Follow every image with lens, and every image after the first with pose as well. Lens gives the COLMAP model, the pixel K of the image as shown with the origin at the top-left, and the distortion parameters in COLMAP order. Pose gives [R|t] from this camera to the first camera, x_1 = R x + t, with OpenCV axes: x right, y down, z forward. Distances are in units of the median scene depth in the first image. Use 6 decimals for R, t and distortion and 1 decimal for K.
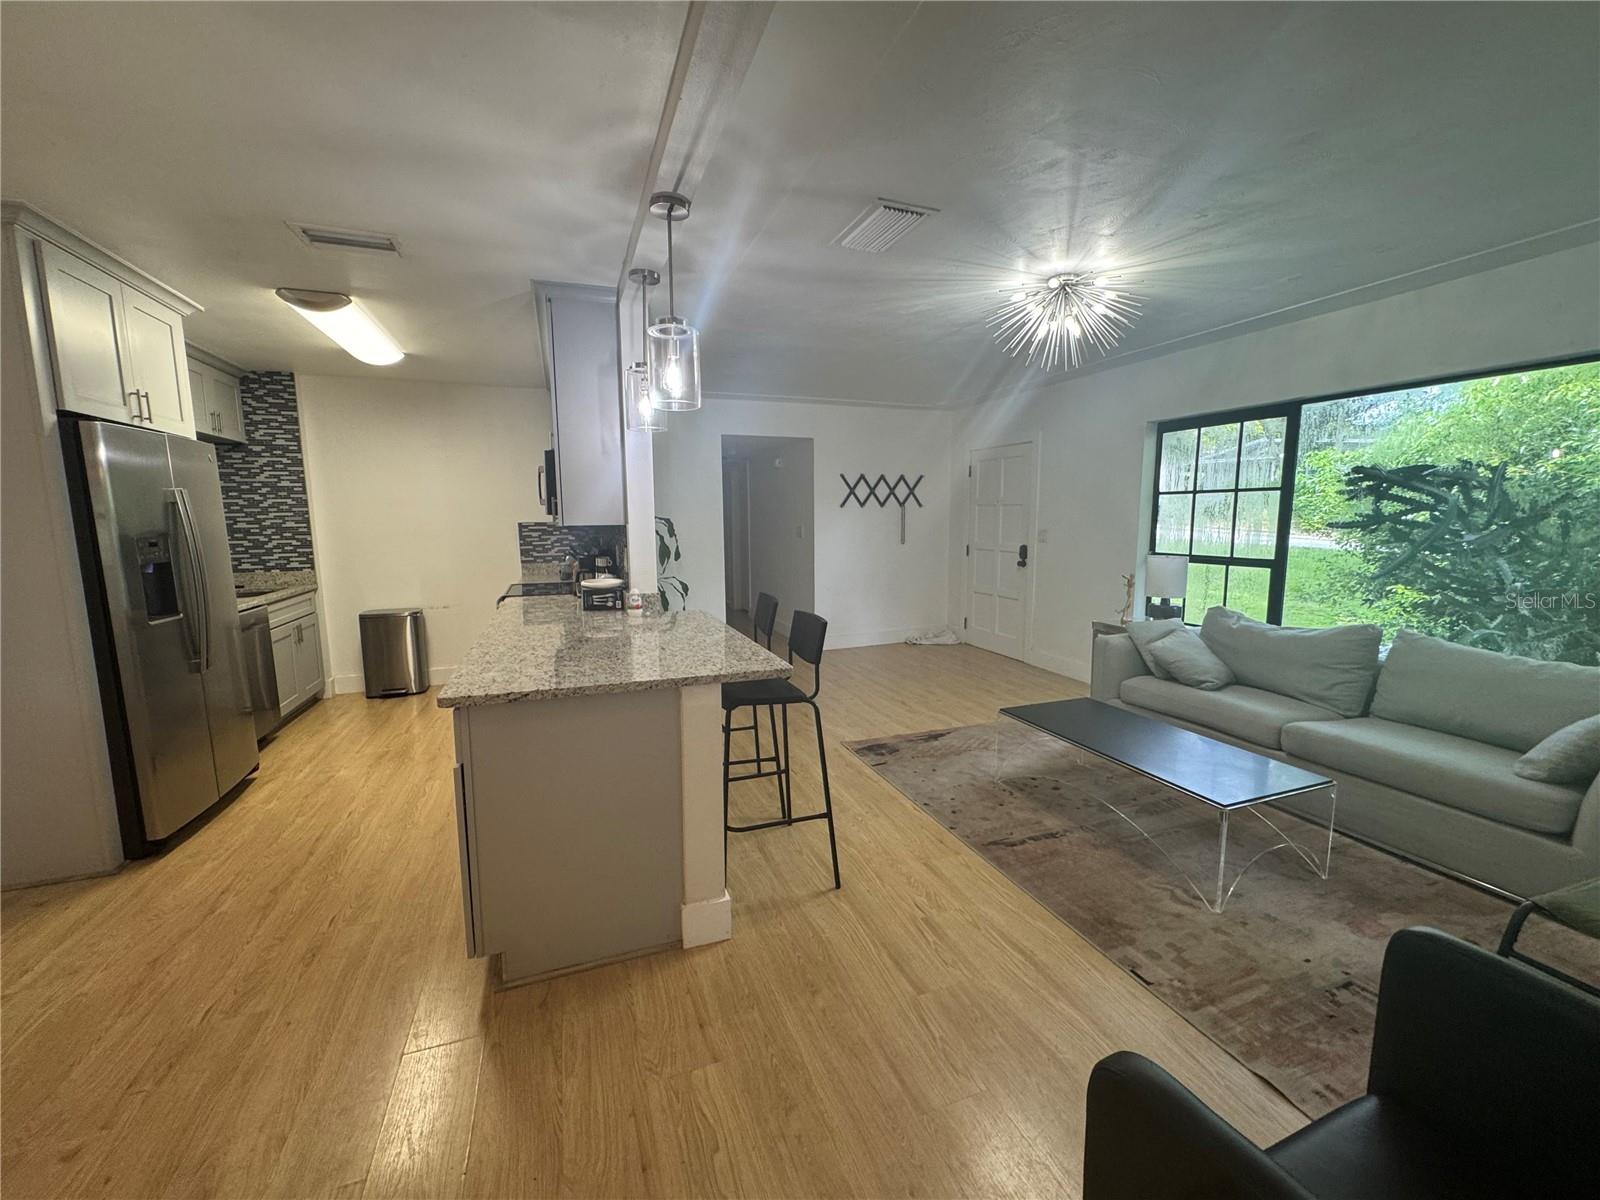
lens RADIAL K [[639.8, 0, 796.9], [0, 639.8, 594.5], [0, 0, 1]] dist [-0.002955, -0.000155]
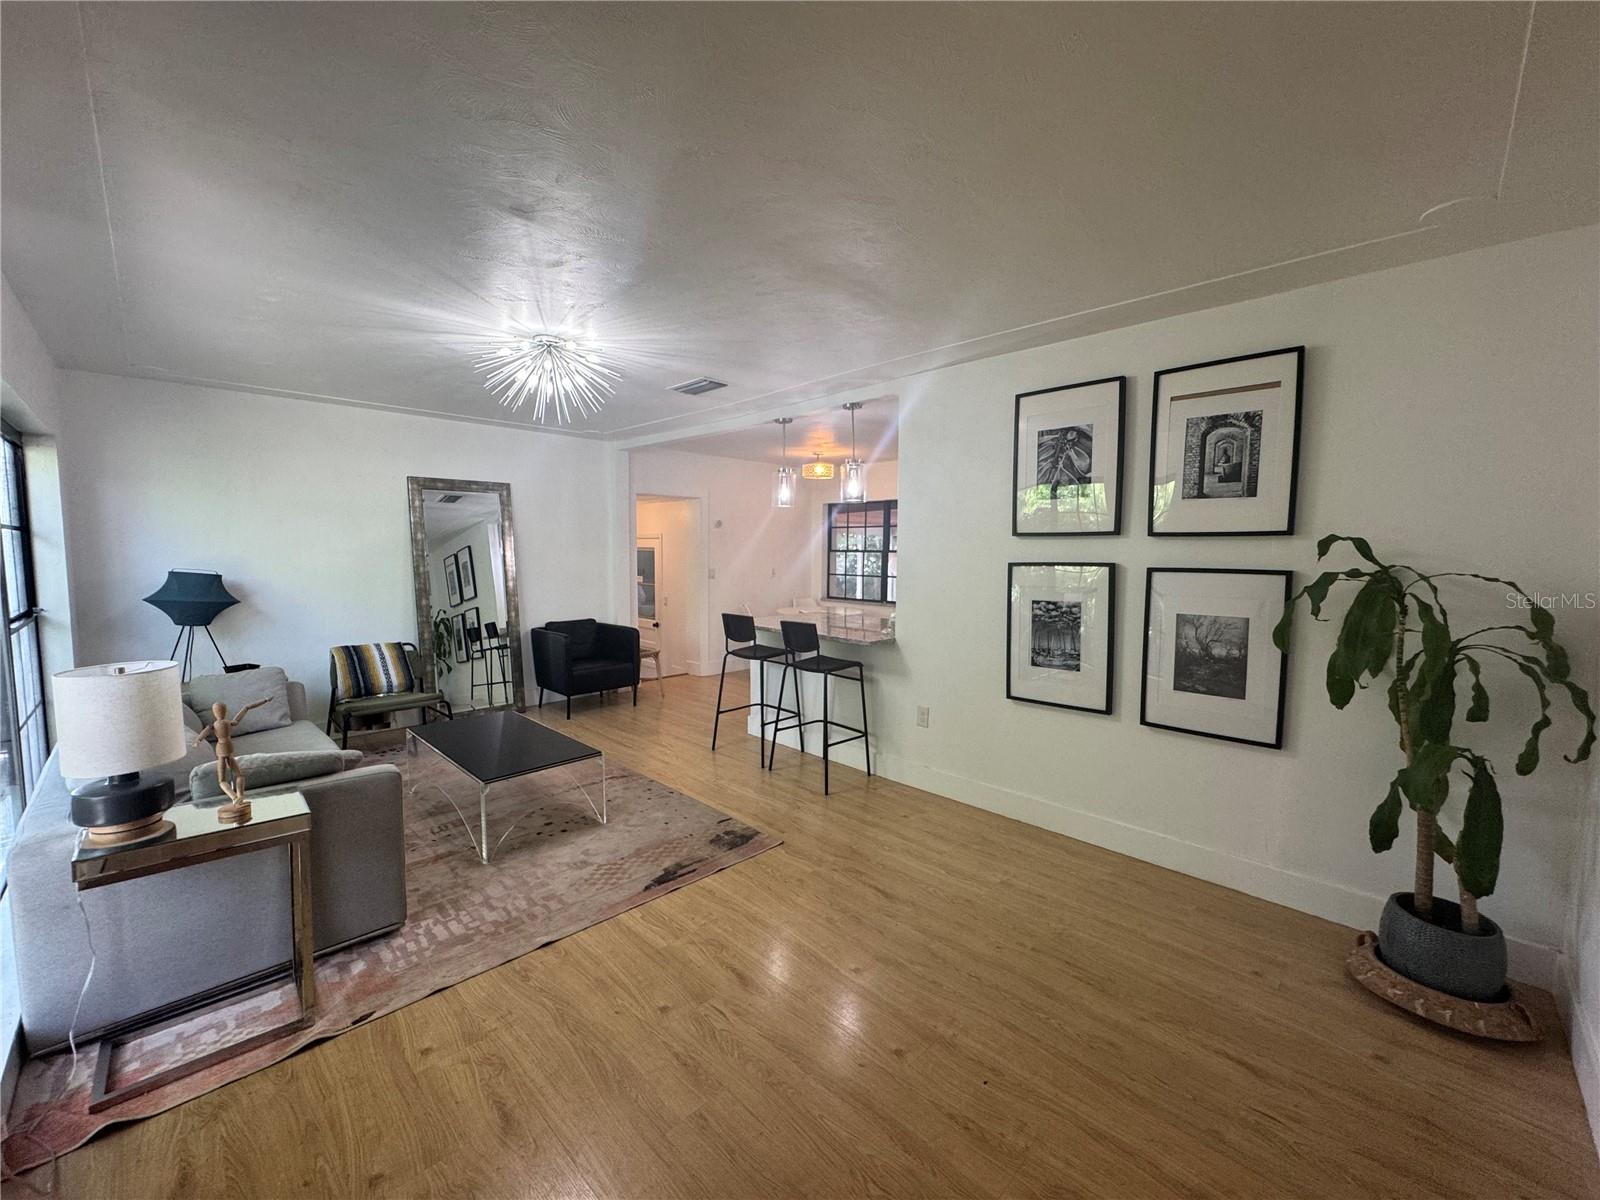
lens RADIAL K [[639.8, 0, 794.7], [0, 639.8, 600.5], [0, 0, 1]] dist [-0.002955, -0.000155]
pose [[-0.910557, 0.039302, -0.411512, 0.382594], [-0.046878, 0.979232, 0.197251, -0.228976], [0.410717, 0.198899, -0.889804, 1.694796]]
